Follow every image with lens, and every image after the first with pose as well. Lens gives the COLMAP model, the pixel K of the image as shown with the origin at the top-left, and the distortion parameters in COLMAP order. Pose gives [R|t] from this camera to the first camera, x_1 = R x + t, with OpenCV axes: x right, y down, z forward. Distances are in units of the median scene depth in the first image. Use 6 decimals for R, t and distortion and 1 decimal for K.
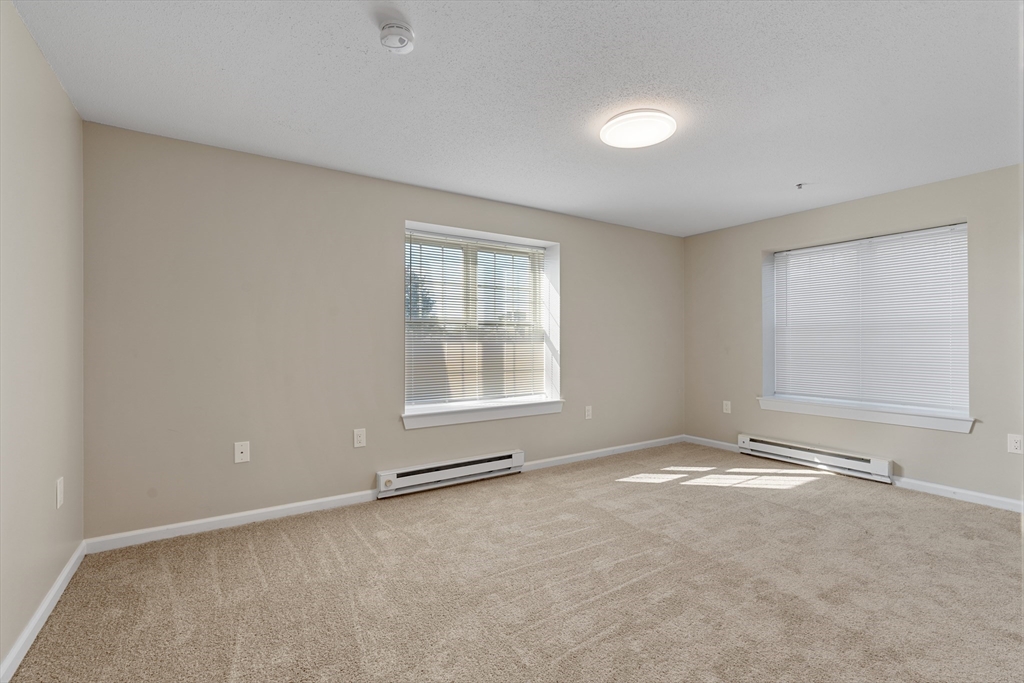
lens RADIAL K [[459.2, 0, 514.6], [0, 459.2, 340.9], [0, 0, 1]] dist [-0.003020, -0.000155]
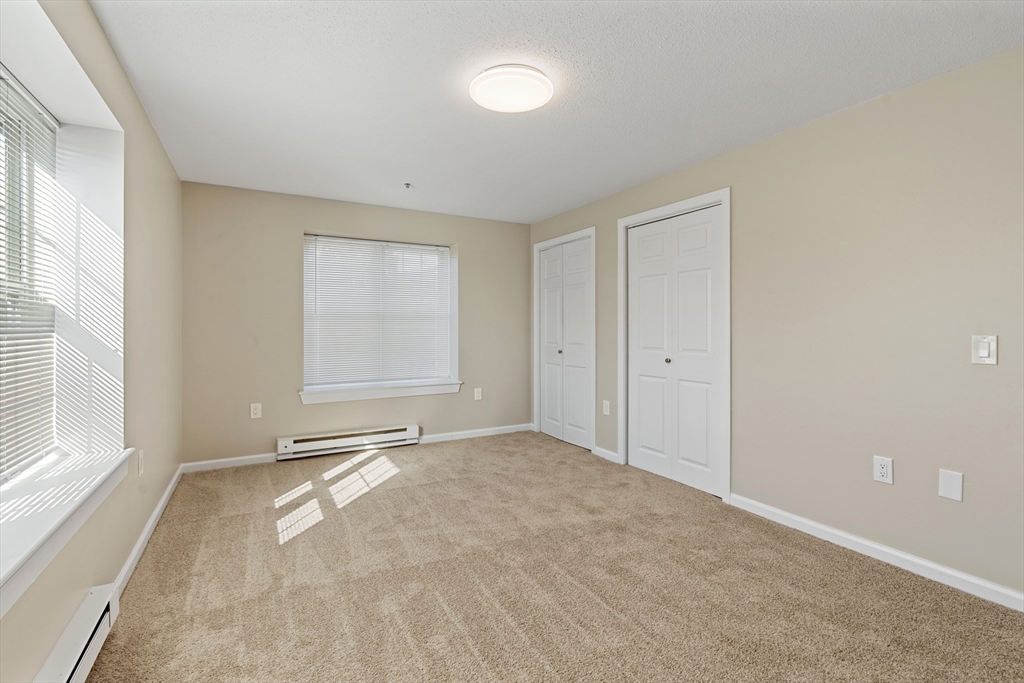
lens RADIAL K [[463.0, 0, 515.9], [0, 463.0, 332.1], [0, 0, 1]] dist [-0.009671, 0.004269]
pose [[0.065456, -0.006894, 0.997832, -0.453160], [-0.003642, 0.999968, 0.007147, -0.003355], [-0.997849, -0.004102, 0.065429, 0.688706]]
